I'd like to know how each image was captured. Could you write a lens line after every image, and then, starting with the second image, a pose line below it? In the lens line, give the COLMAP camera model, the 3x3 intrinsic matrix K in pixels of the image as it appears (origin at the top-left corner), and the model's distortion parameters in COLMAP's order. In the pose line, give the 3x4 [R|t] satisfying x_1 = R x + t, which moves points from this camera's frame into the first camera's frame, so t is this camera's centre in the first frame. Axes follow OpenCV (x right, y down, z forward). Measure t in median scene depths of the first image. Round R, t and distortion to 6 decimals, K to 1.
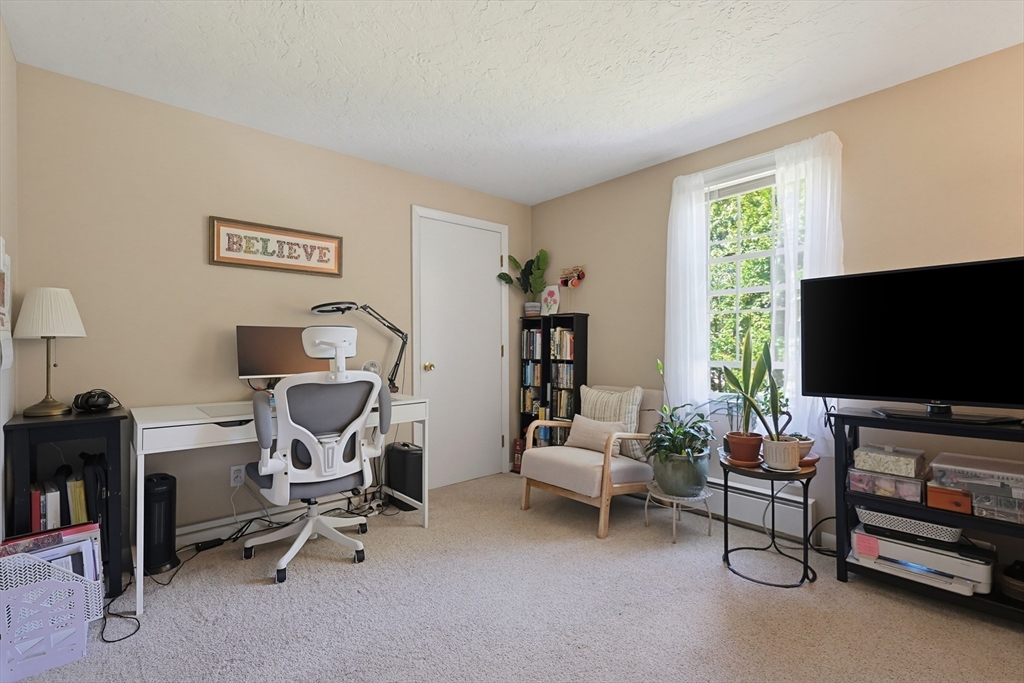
lens RADIAL K [[448.8, 0, 518.1], [0, 448.8, 335.1], [0, 0, 1]] dist [0.000724, 0.000063]
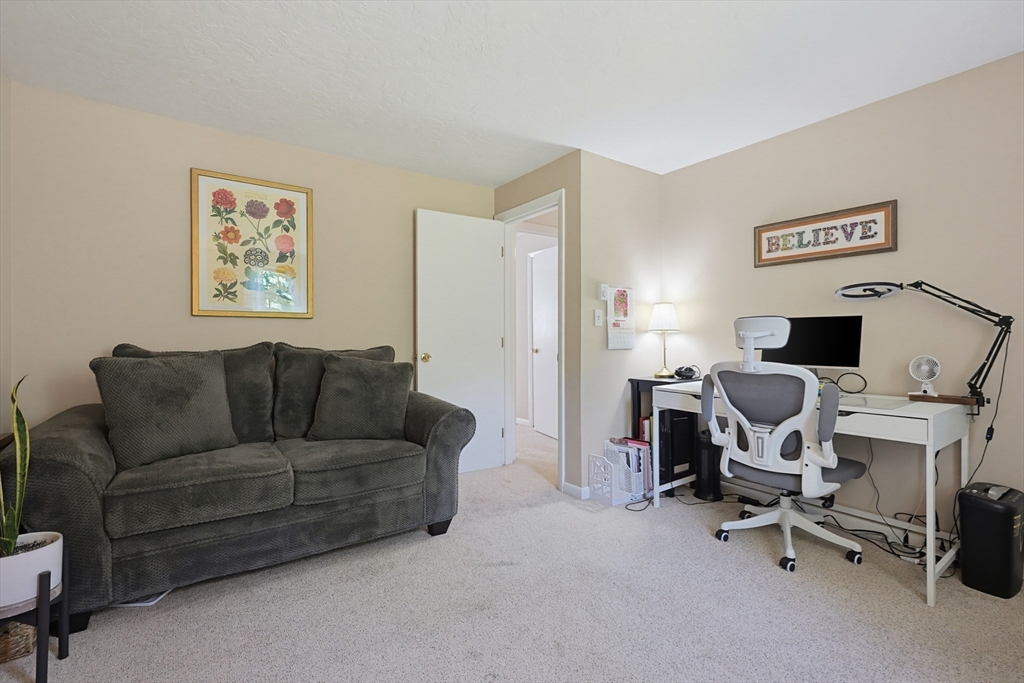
lens RADIAL K [[438.0, 0, 518.3], [0, 438.0, 340.1], [0, 0, 1]] dist [-0.000952, -0.000055]
pose [[-0.071494, 0.003336, -0.997435, 0.414401], [0.023613, 0.999720, 0.001651, 0.012818], [0.997161, -0.023434, -0.071553, 0.370154]]
